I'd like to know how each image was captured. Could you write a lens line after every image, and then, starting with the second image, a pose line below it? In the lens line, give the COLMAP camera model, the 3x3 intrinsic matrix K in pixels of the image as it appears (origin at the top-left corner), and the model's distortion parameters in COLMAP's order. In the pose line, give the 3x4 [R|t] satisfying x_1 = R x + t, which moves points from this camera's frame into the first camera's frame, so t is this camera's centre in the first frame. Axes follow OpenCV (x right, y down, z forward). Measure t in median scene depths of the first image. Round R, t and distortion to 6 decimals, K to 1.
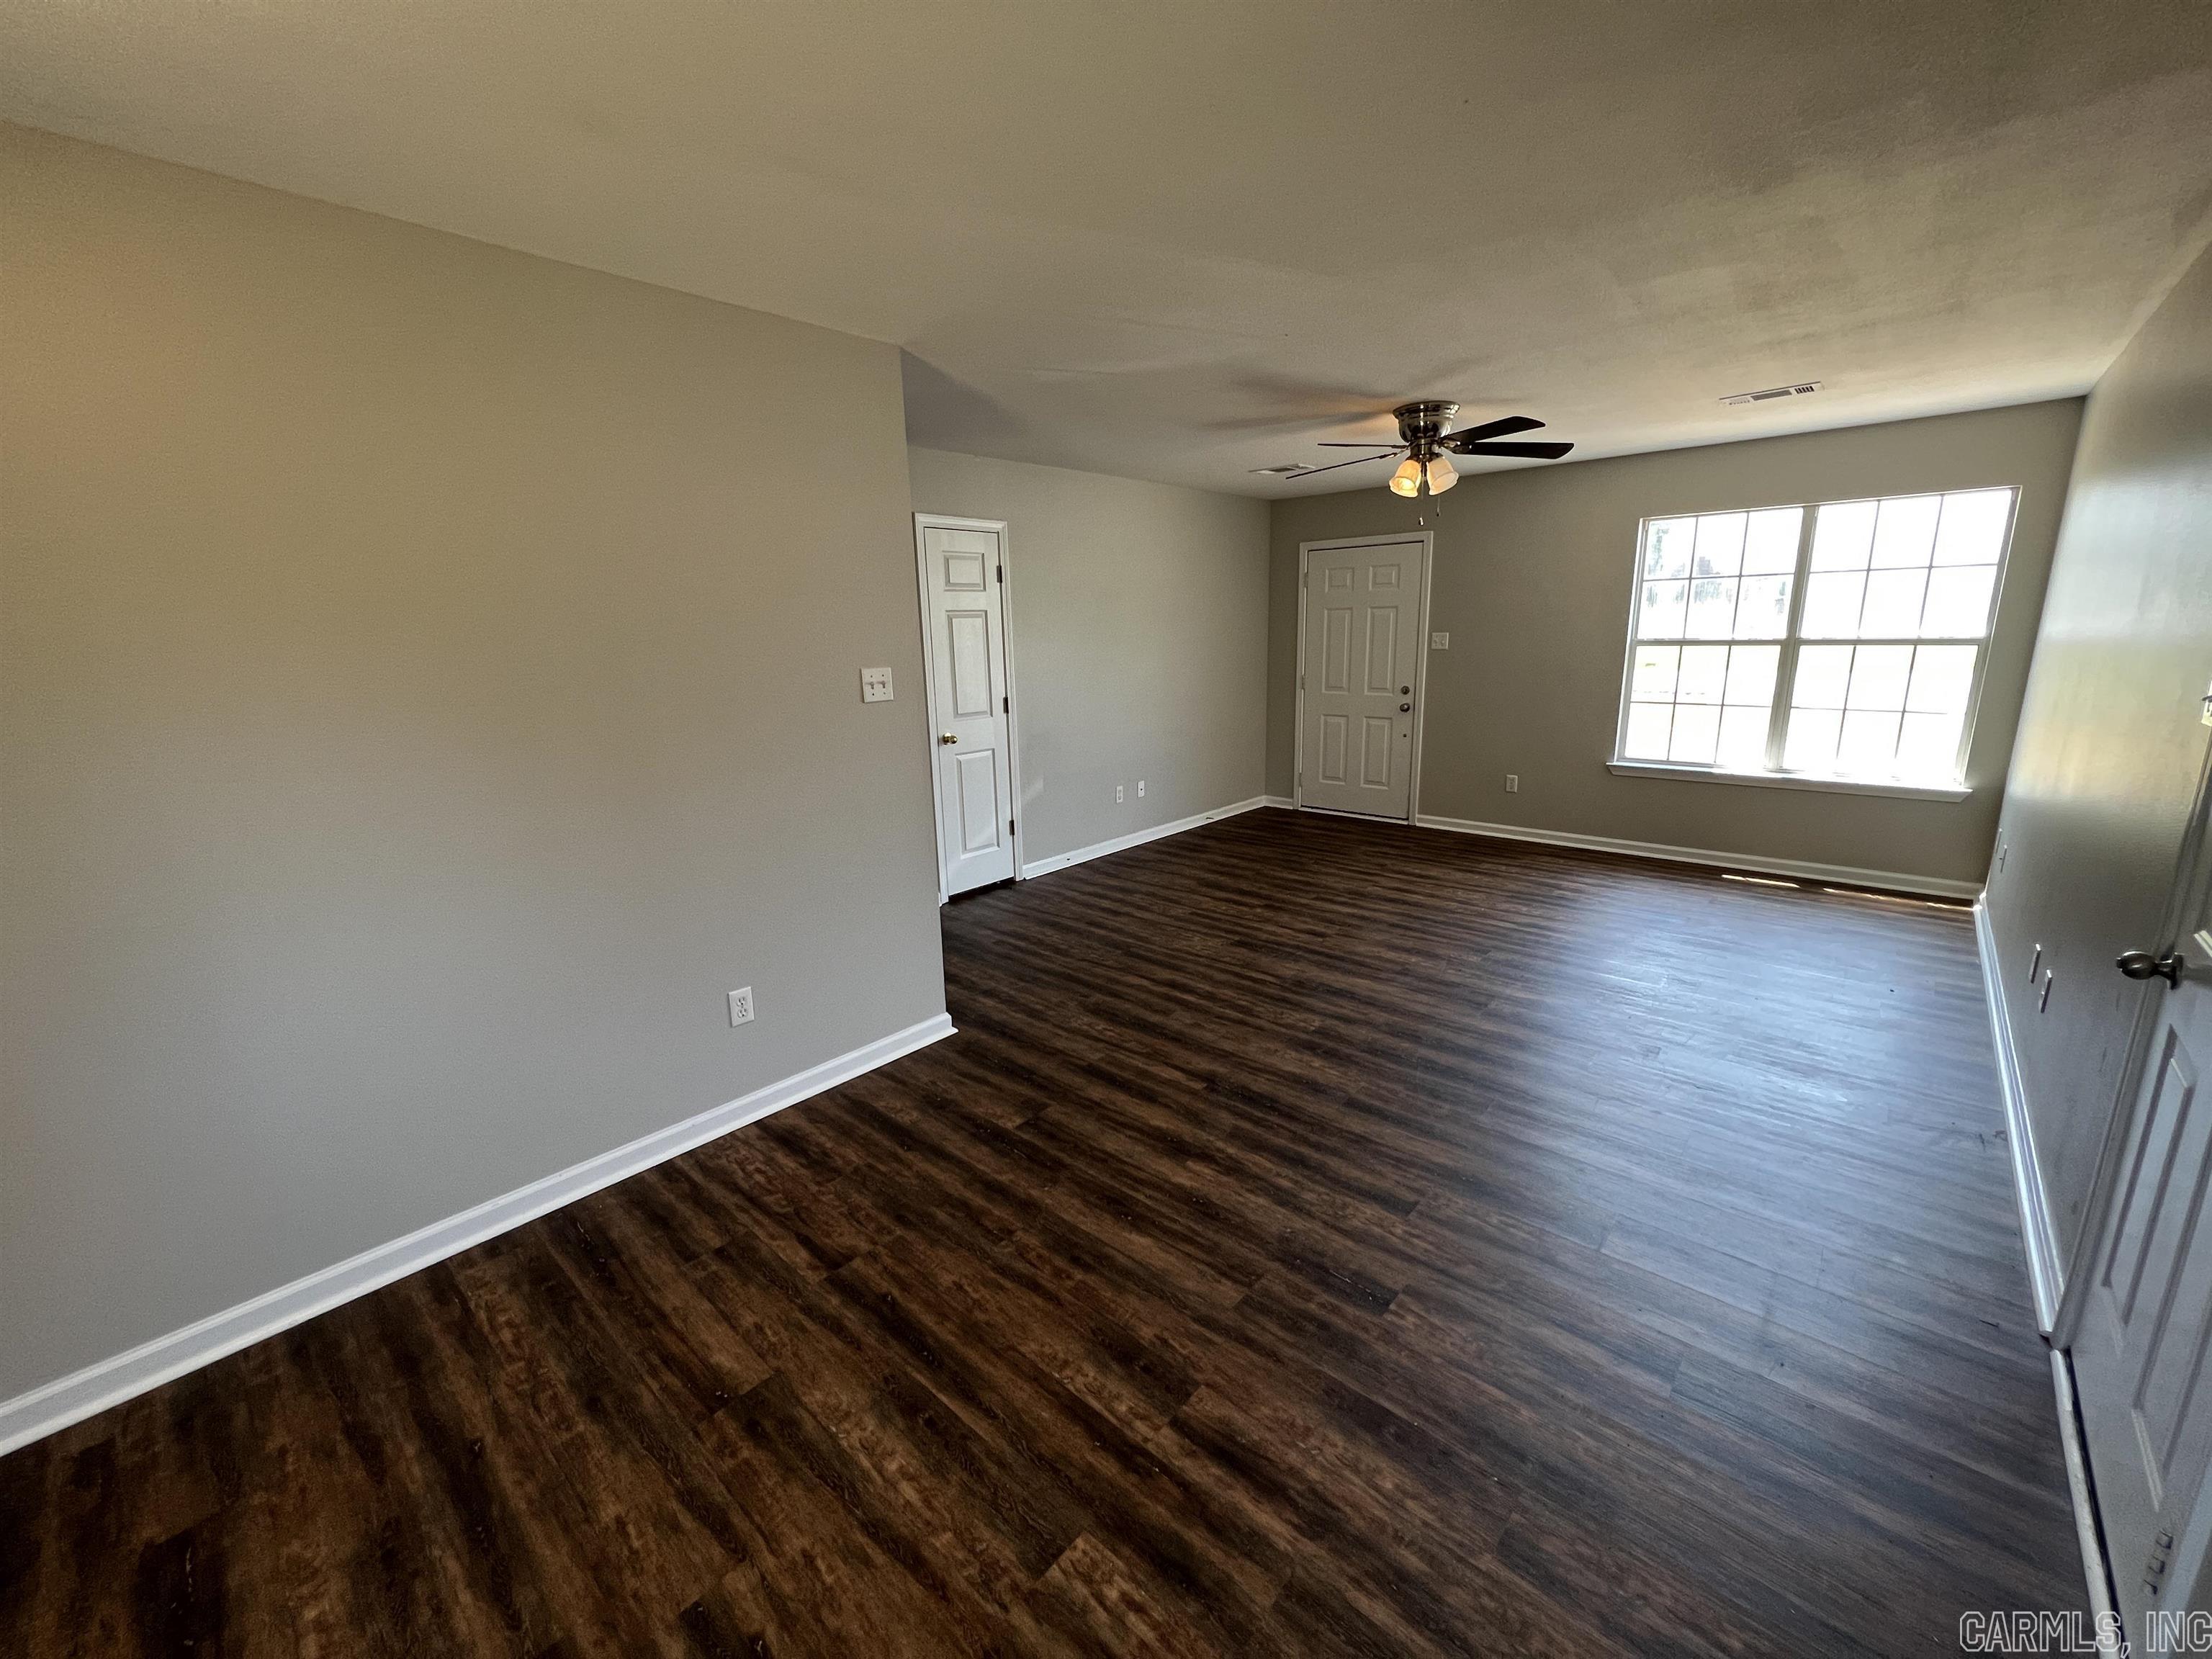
lens RADIAL K [[890.6, 0, 1104.5], [0, 890.6, 829.0], [0, 0, 1]] dist [0.002931, -0.000638]
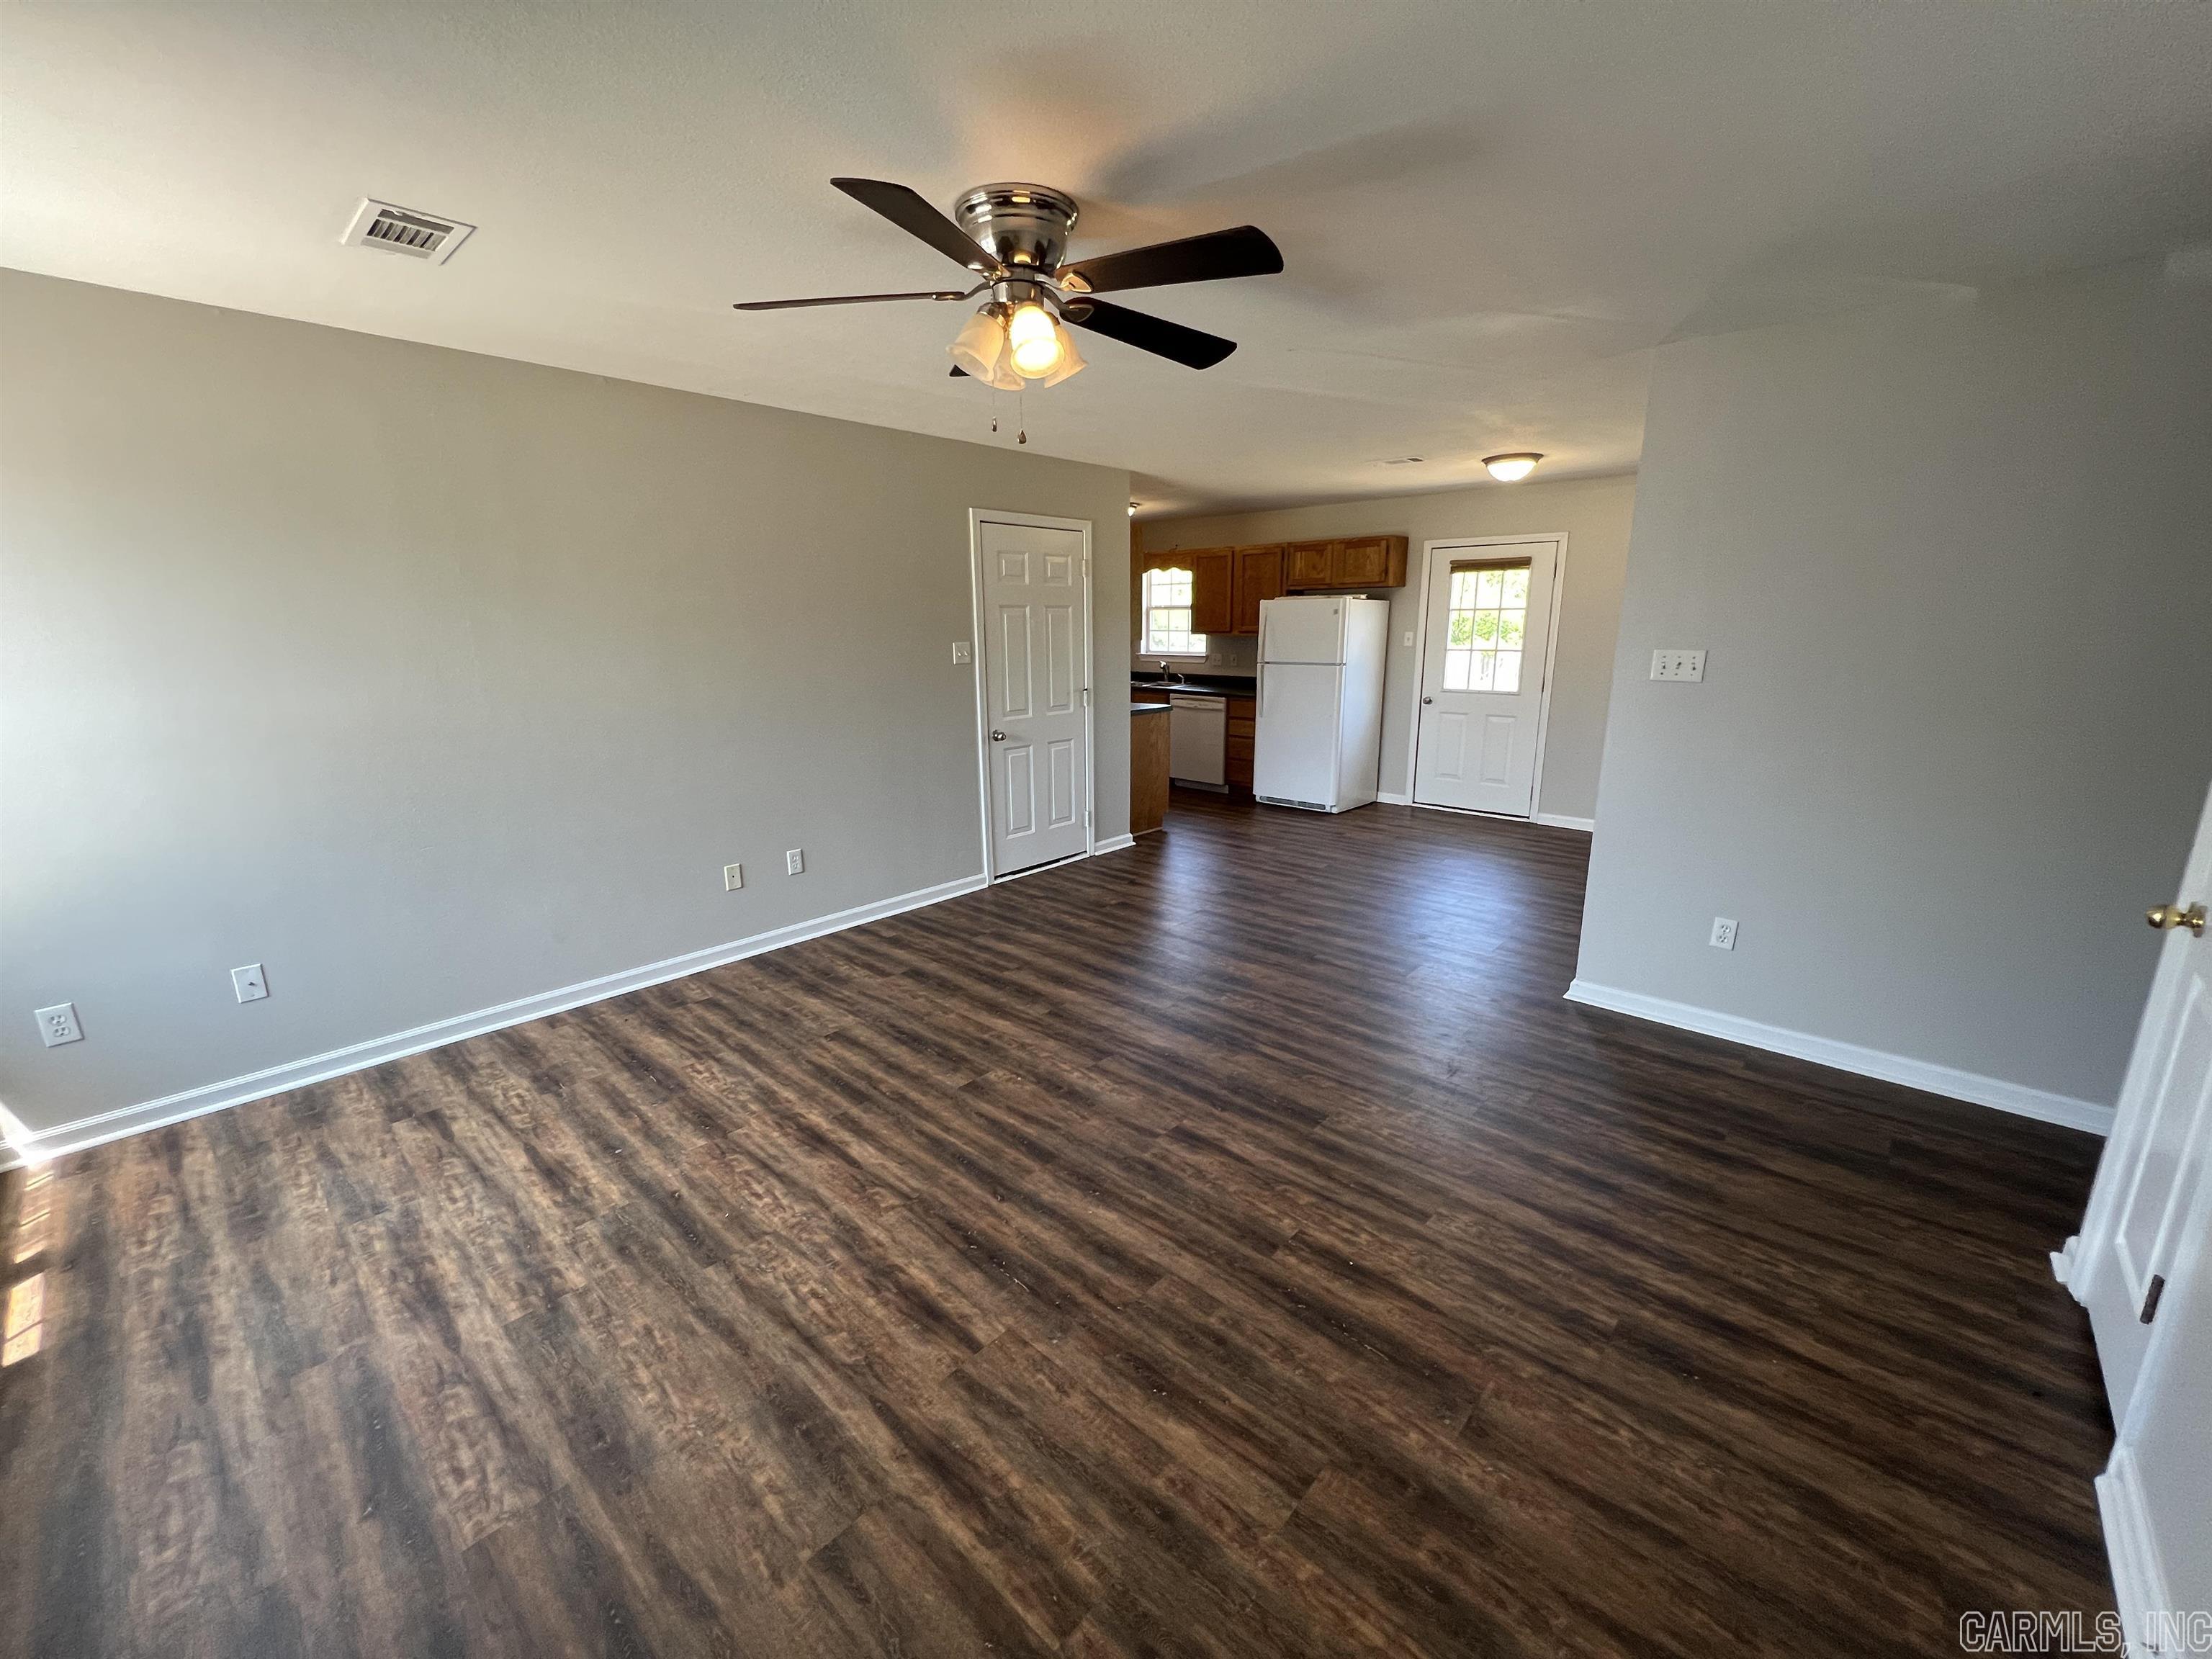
lens RADIAL K [[890.6, 0, 1110.0], [0, 890.6, 834.7], [0, 0, 1]] dist [0.002931, -0.000638]
pose [[-0.999458, 0.032369, 0.005920, 0.270905], [0.031606, 0.894218, 0.446514, -0.326972], [0.009160, 0.446459, -0.894757, 1.398311]]
